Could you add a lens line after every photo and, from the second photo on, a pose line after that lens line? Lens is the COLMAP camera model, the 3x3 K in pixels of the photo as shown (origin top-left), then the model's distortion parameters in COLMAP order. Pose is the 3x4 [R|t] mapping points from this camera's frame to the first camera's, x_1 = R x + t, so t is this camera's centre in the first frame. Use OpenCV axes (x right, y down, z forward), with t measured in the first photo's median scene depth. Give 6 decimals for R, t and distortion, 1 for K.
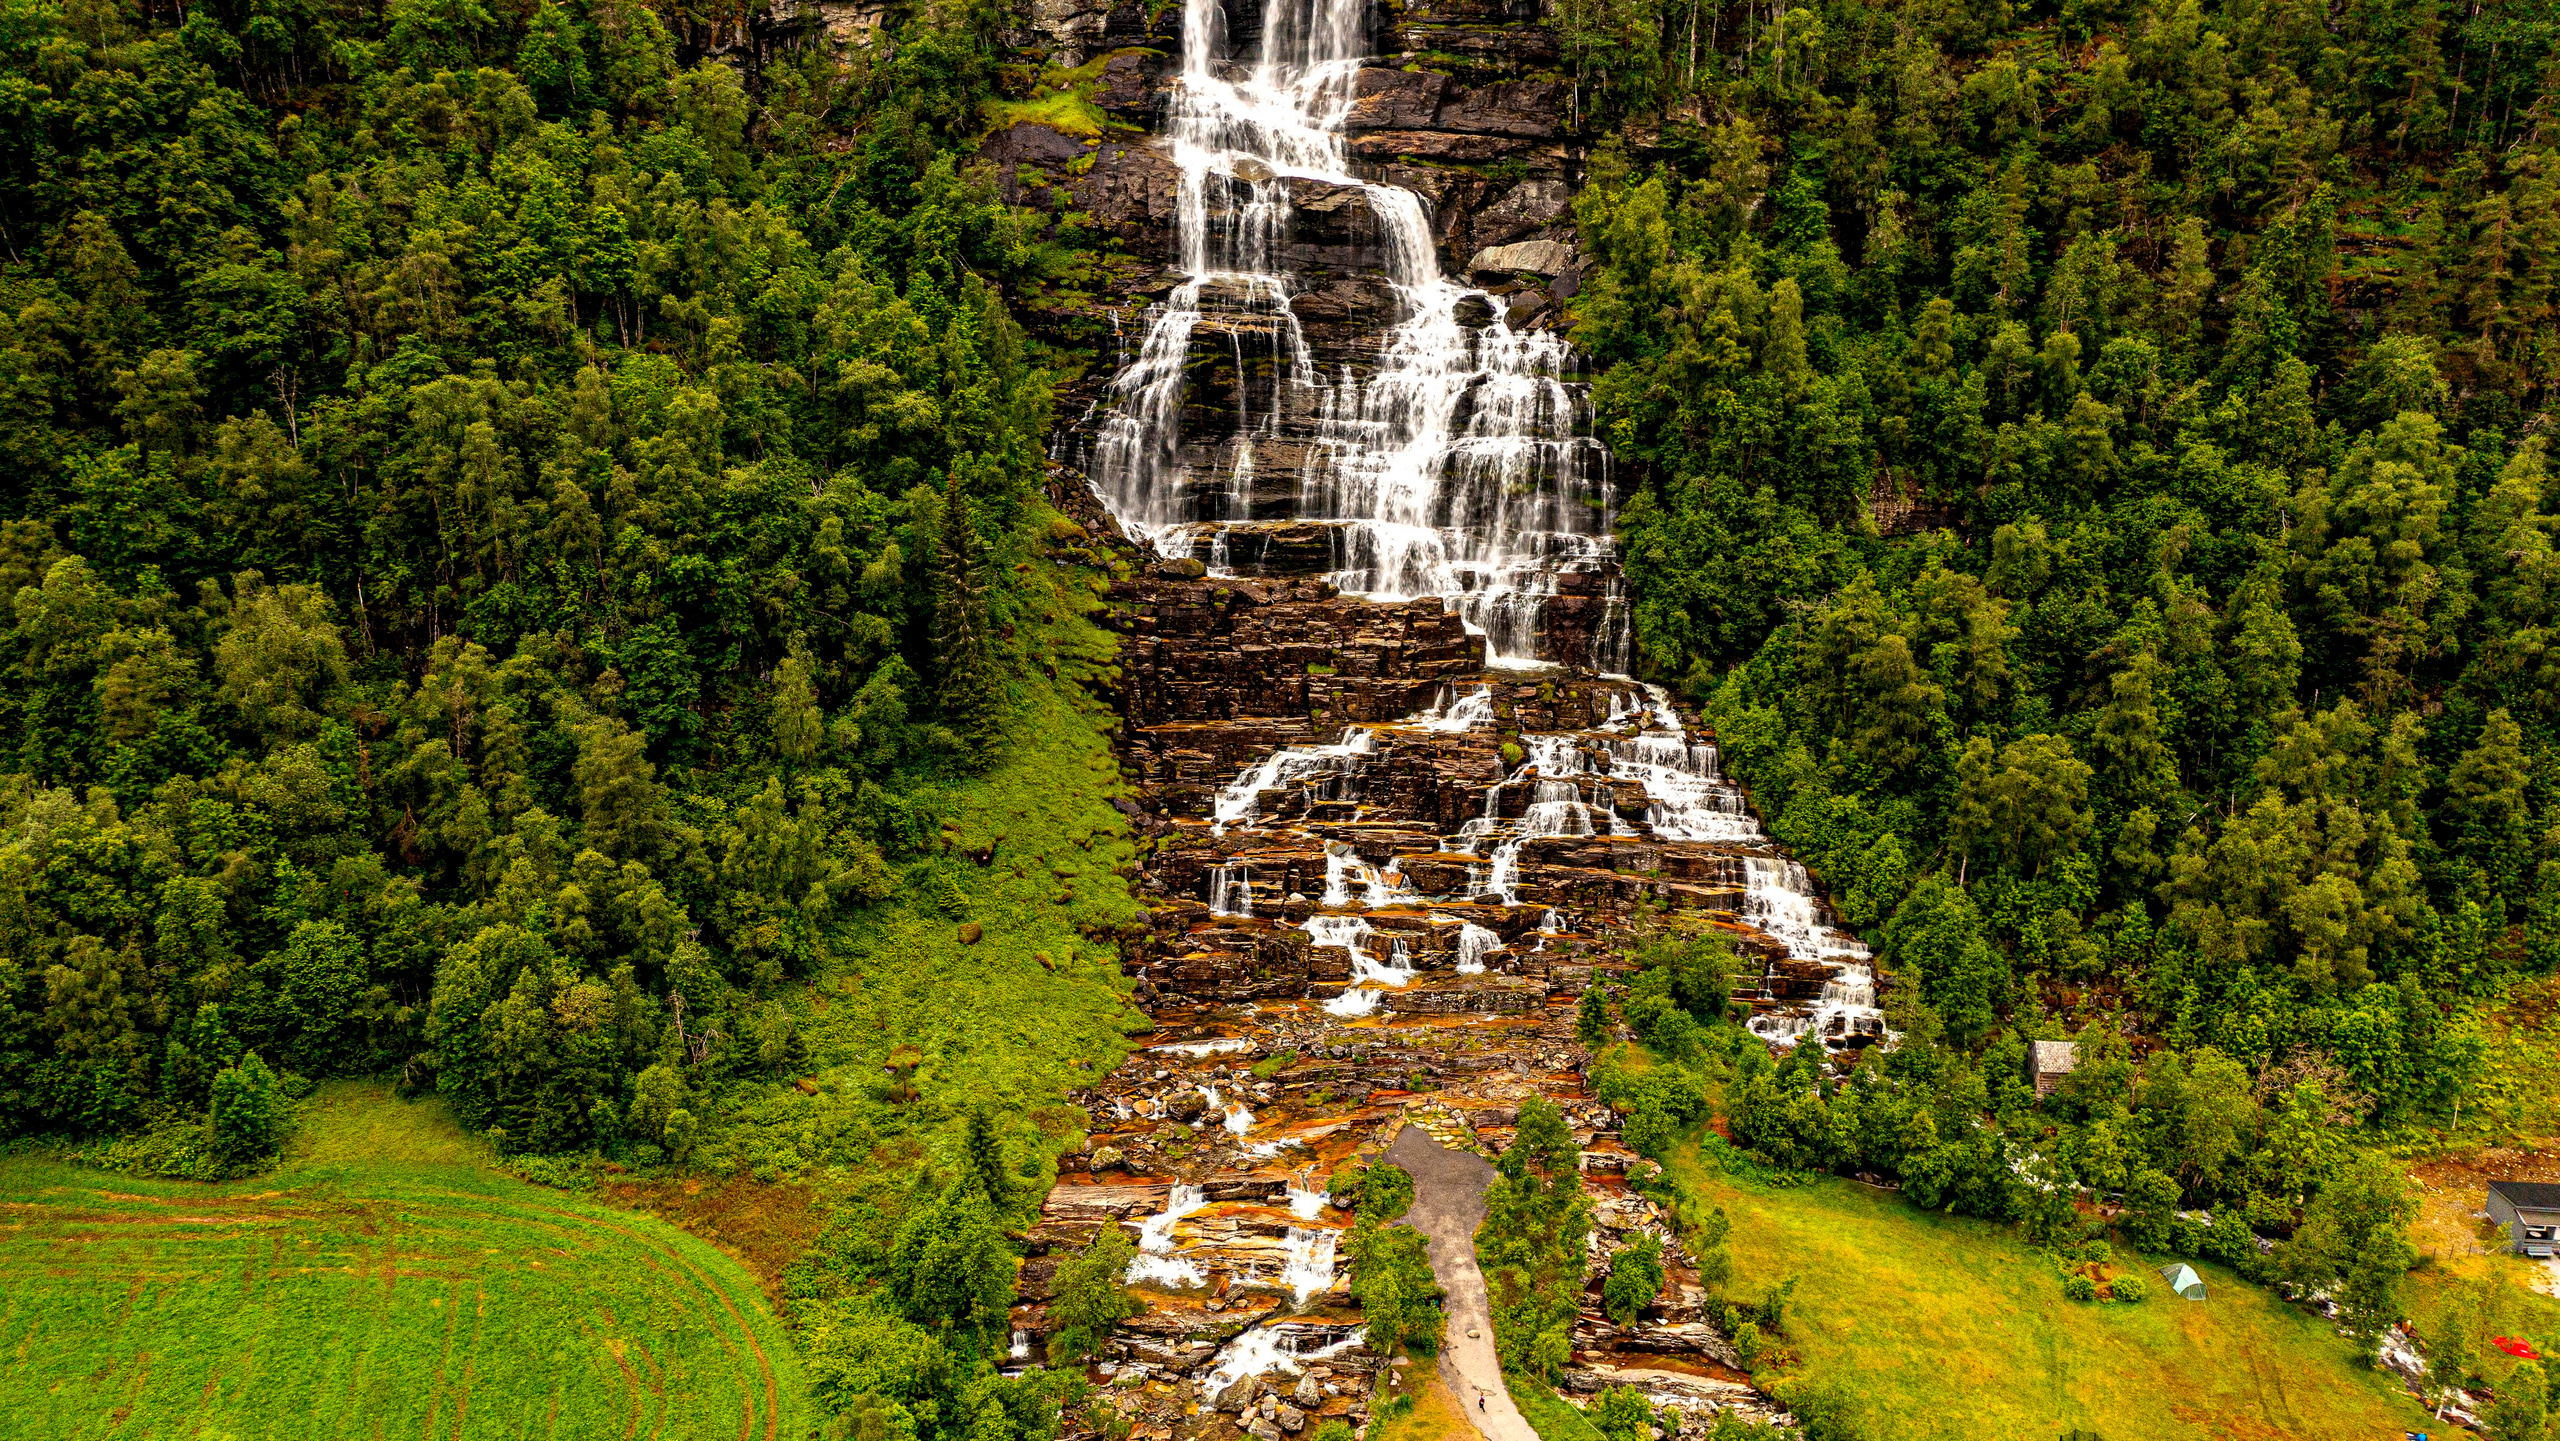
lens RADIAL K [[1987.2, 0, 1274.1], [0, 1987.2, 722.1], [0, 0, 1]] dist [-0.001929, 0.011997]
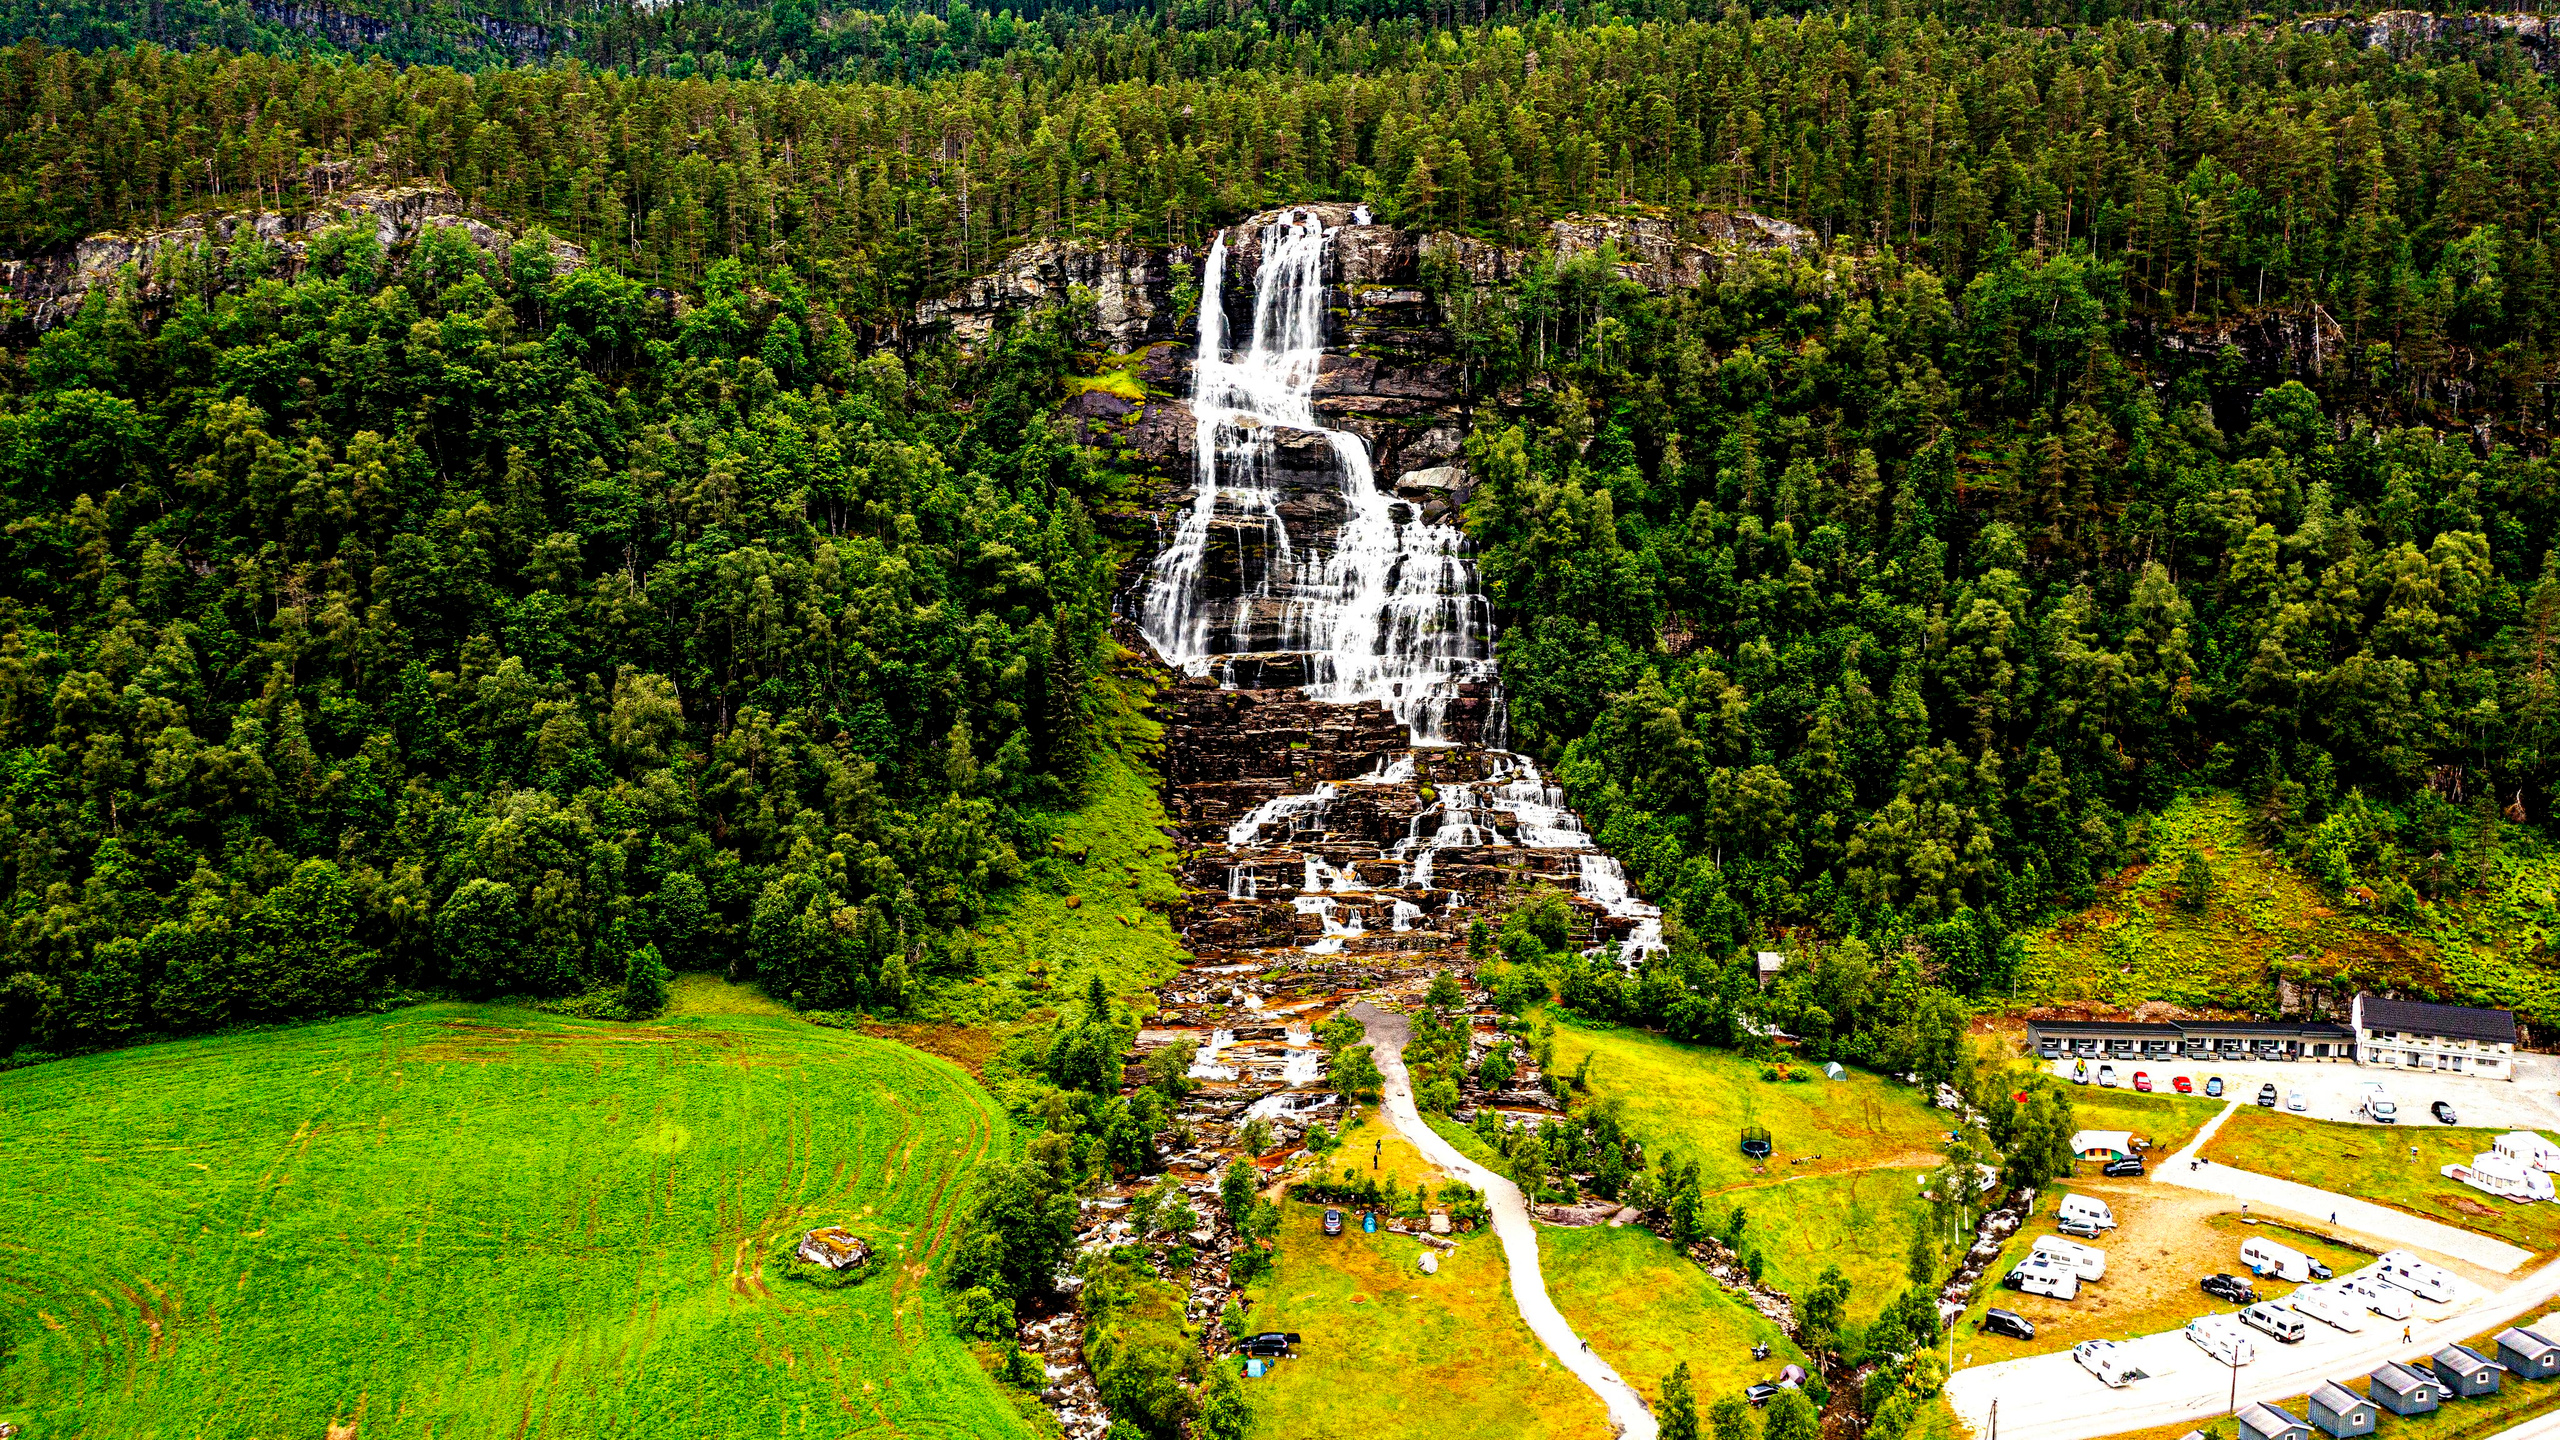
lens RADIAL K [[1987.2, 0, 1263.7], [0, 1987.2, 631.2], [0, 0, 1]] dist [-0.001929, 0.011997]
pose [[0.999858, -0.004041, 0.016378, -0.026202], [0.006781, 0.985268, -0.170882, 0.137477], [-0.015447, 0.170968, 0.985155, -0.459624]]
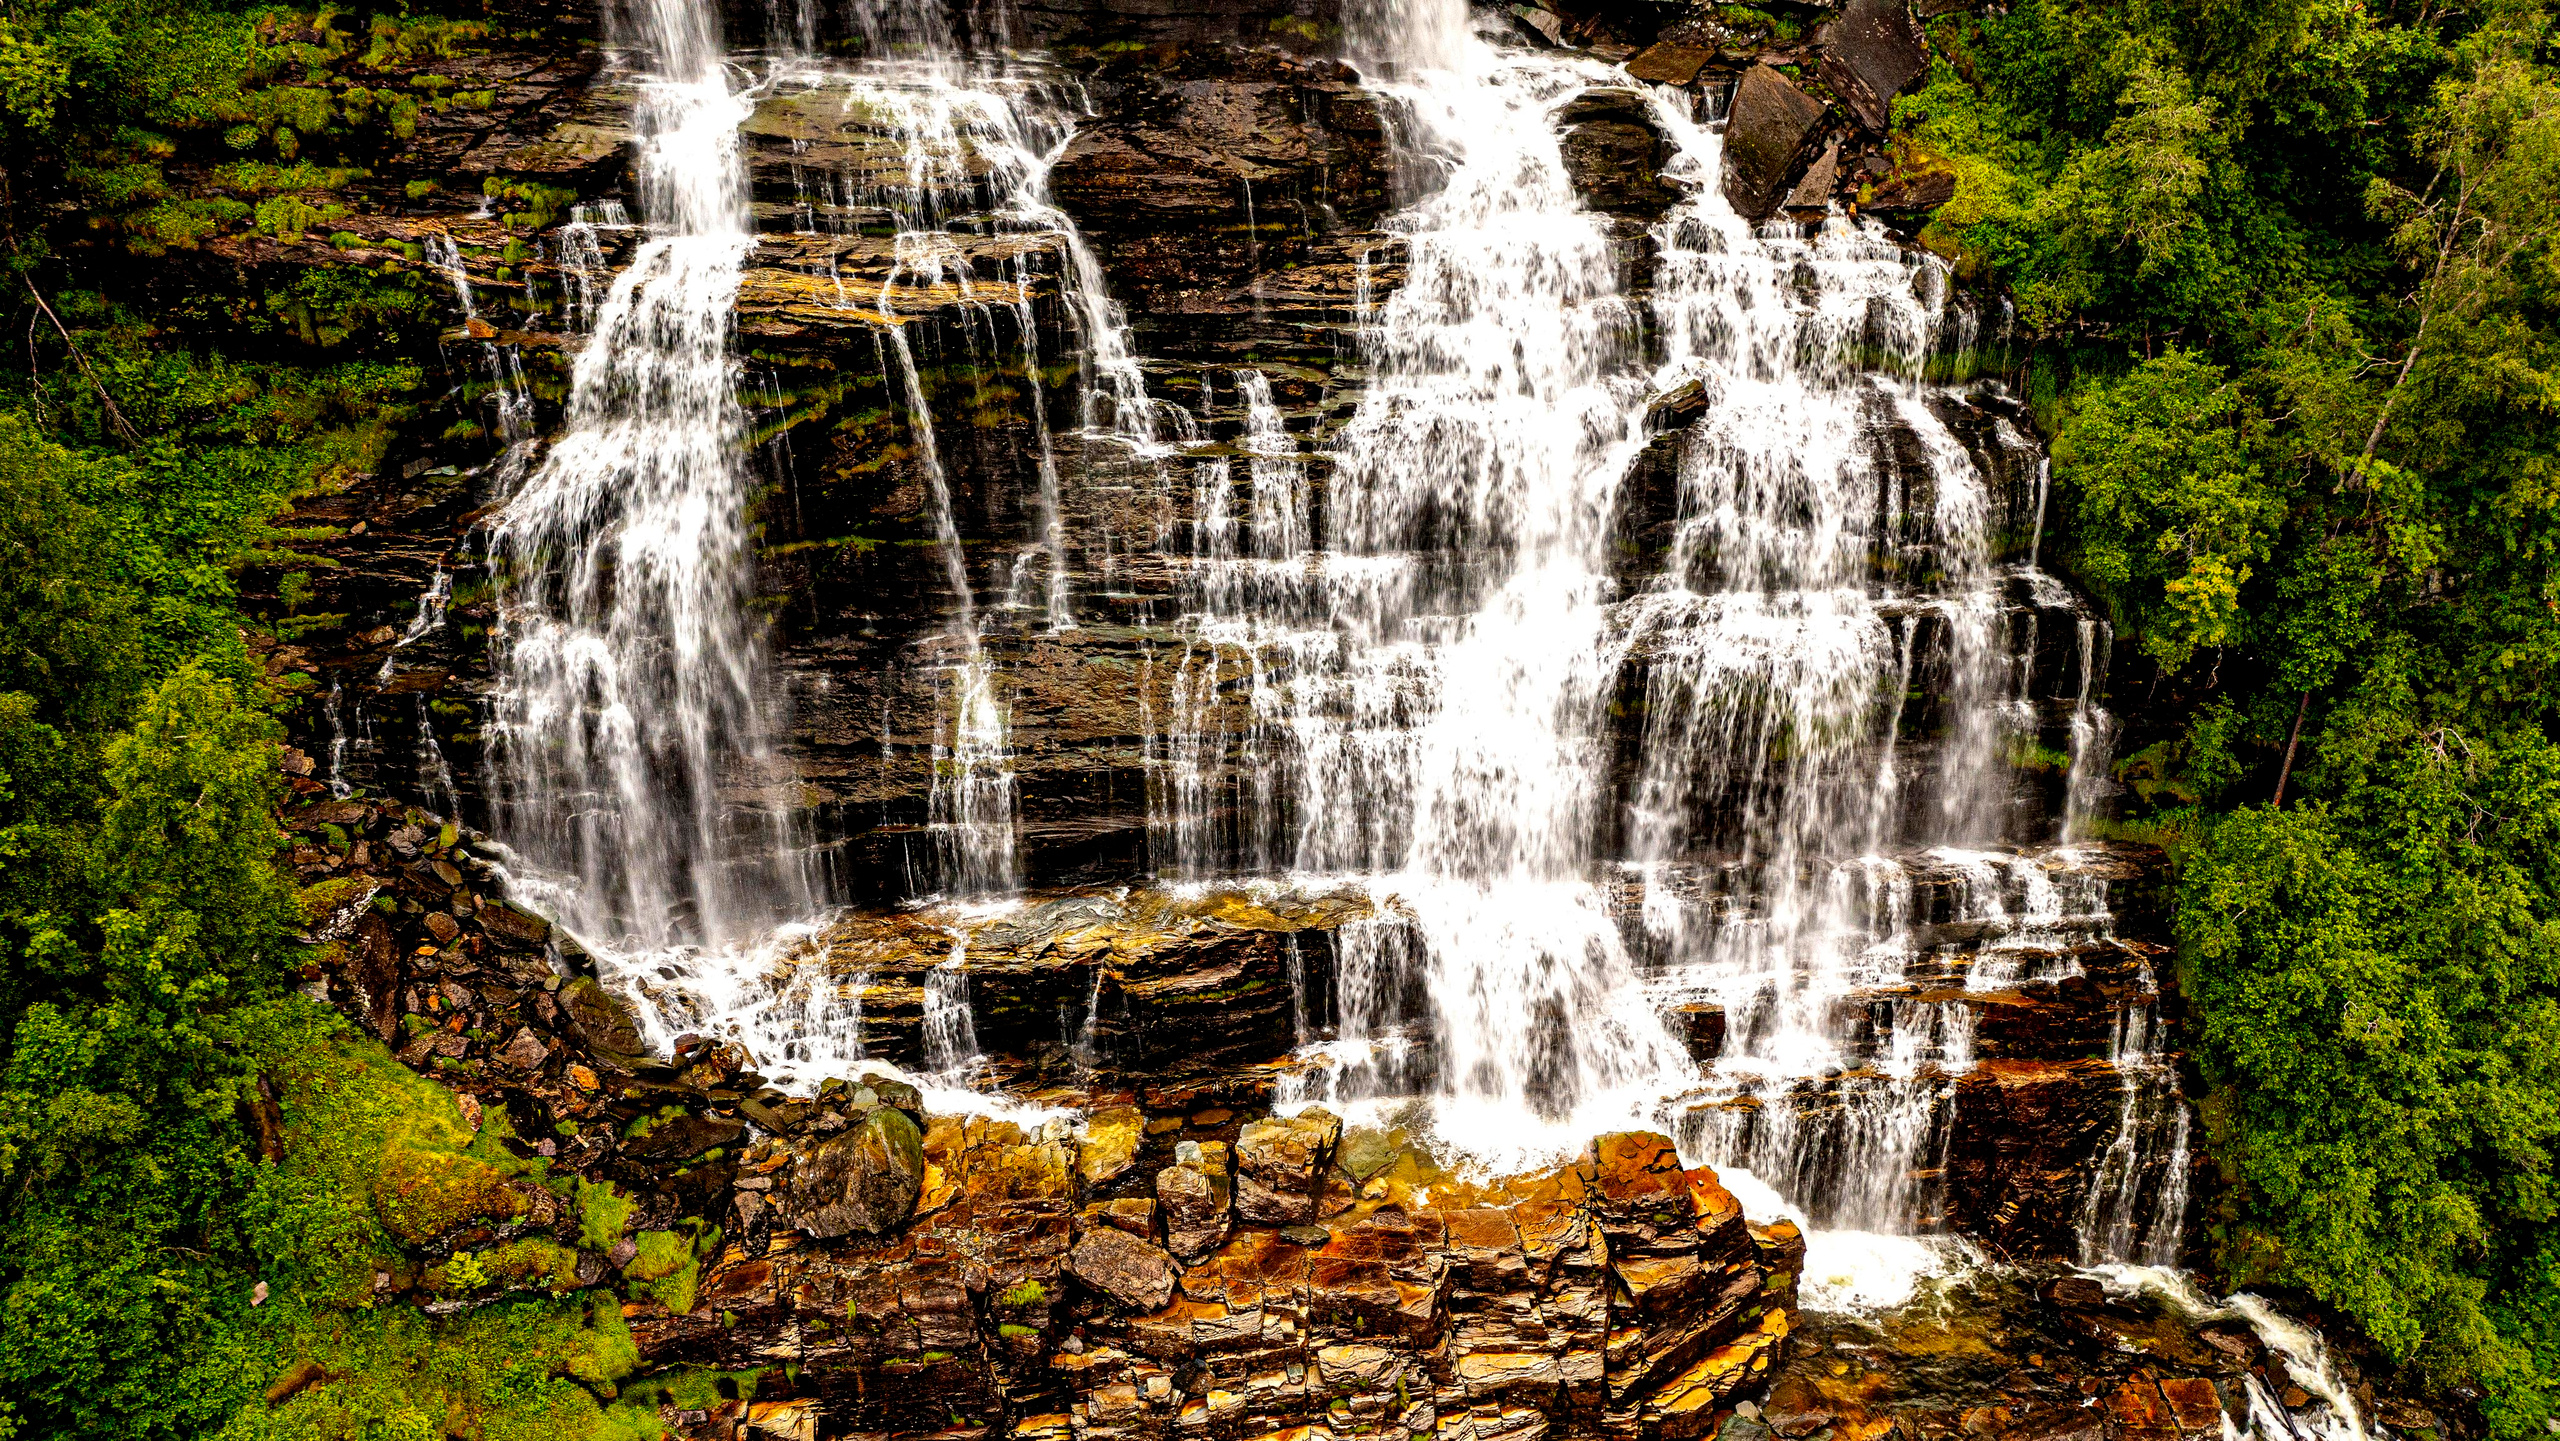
lens RADIAL K [[1987.2, 0, 1260.6], [0, 1987.2, 805.8], [0, 0, 1]] dist [-0.001929, 0.011997]
pose [[0.964743, -0.158310, 0.210257, -0.041804], [0.085702, 0.944290, 0.317759, -0.223796], [-0.248848, -0.288537, 0.924565, 0.716395]]
